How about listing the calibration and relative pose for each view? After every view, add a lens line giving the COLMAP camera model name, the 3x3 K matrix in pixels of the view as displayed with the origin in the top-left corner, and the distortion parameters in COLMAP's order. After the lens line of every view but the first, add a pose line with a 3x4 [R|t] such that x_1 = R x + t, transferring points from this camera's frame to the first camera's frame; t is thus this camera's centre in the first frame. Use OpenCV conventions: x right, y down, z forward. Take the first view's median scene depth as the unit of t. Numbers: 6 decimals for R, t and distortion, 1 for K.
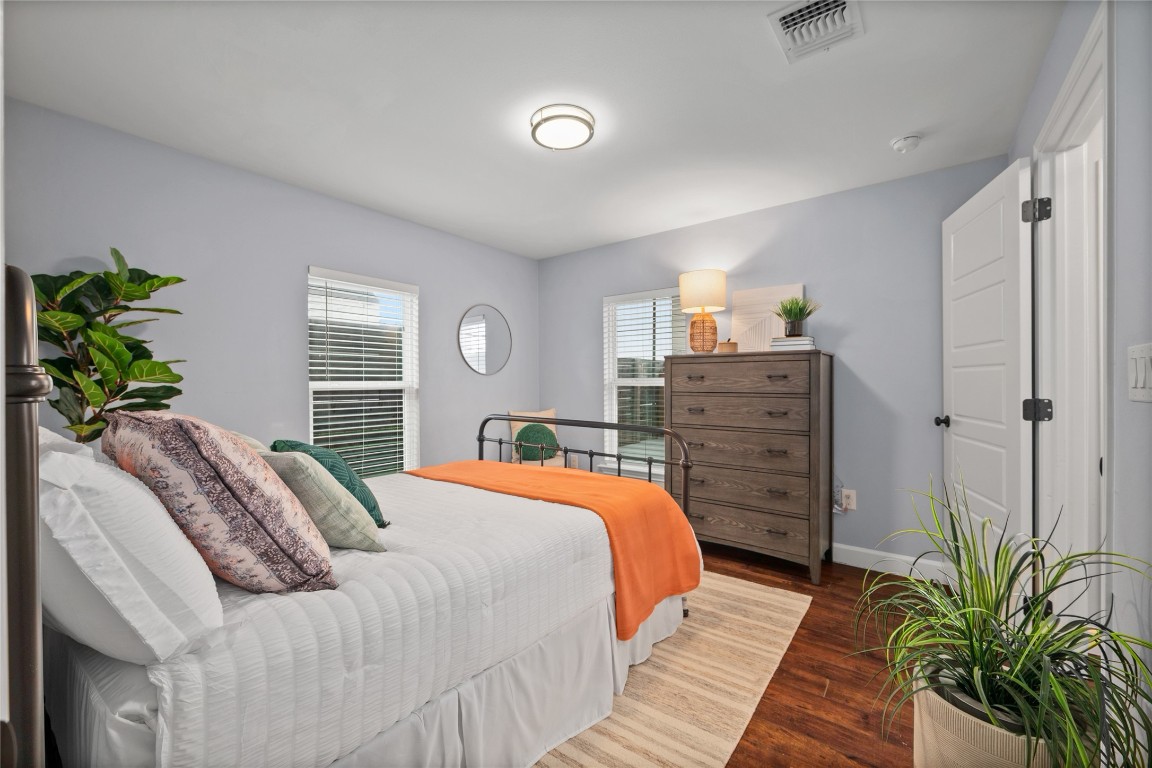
lens RADIAL K [[472.1, 0, 576.6], [0, 472.1, 384.0], [0, 0, 1]] dist [-0.002795, 0.000638]
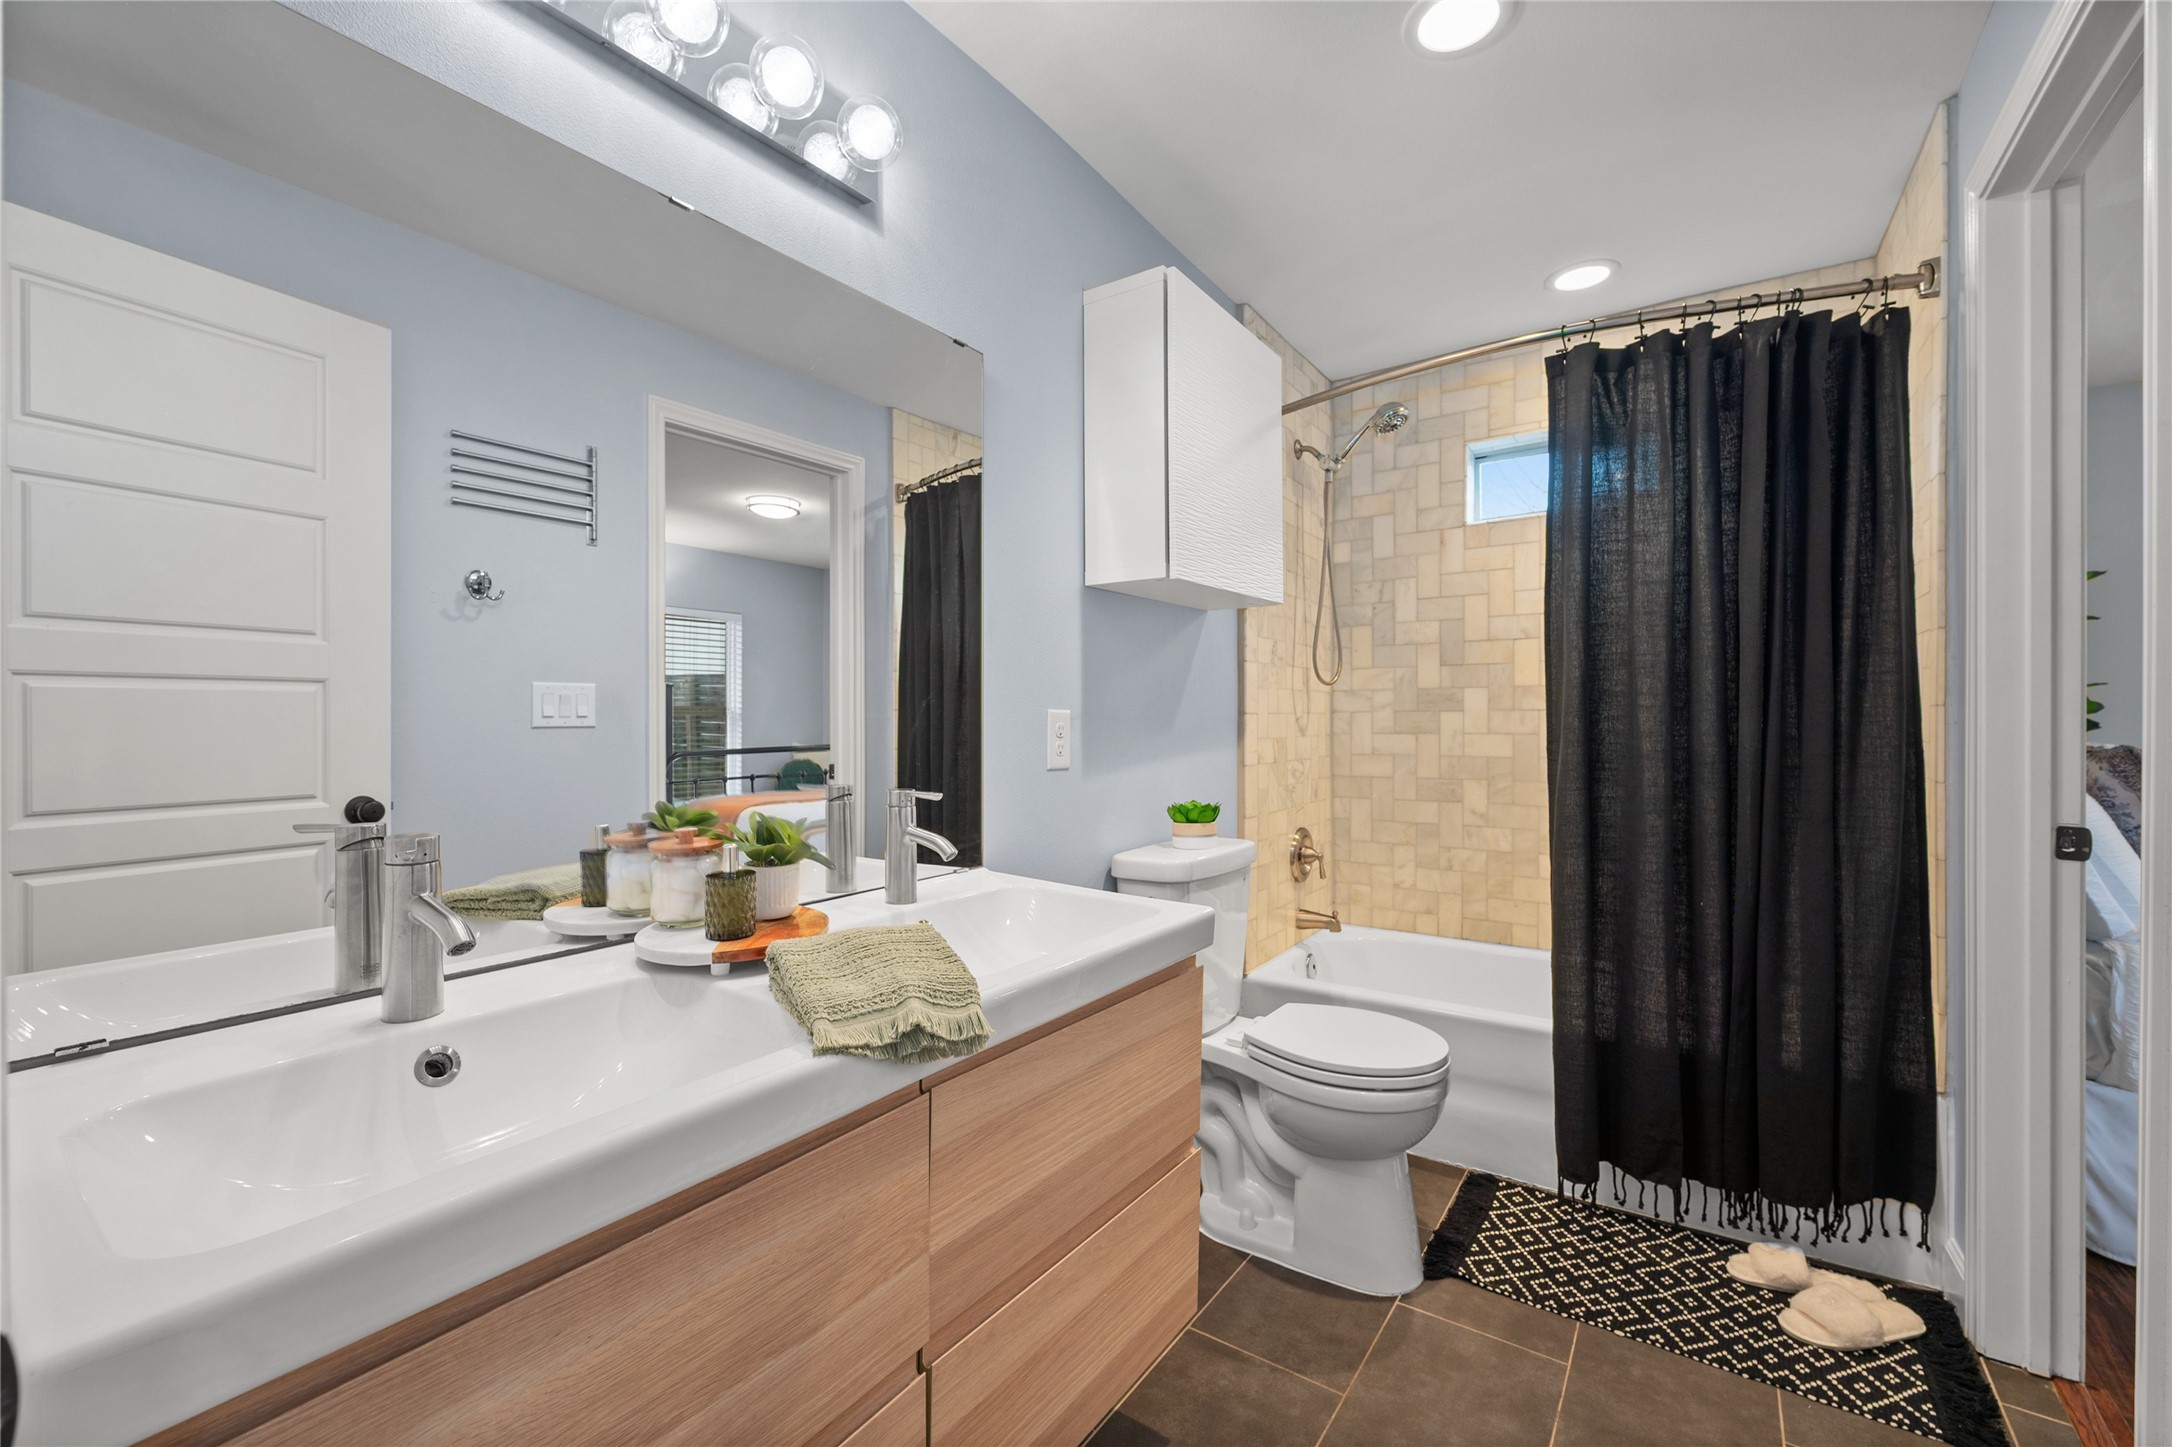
lens RADIAL K [[890.1, 0, 1086.7], [0, 890.1, 722.2], [0, 0, 1]] dist [-0.002795, 0.000638]
pose [[0.041933, 0.001204, -0.999120, 1.274969], [-0.001297, 0.999998, 0.001151, 0.018809], [0.999120, 0.001247, 0.041935, -1.711627]]
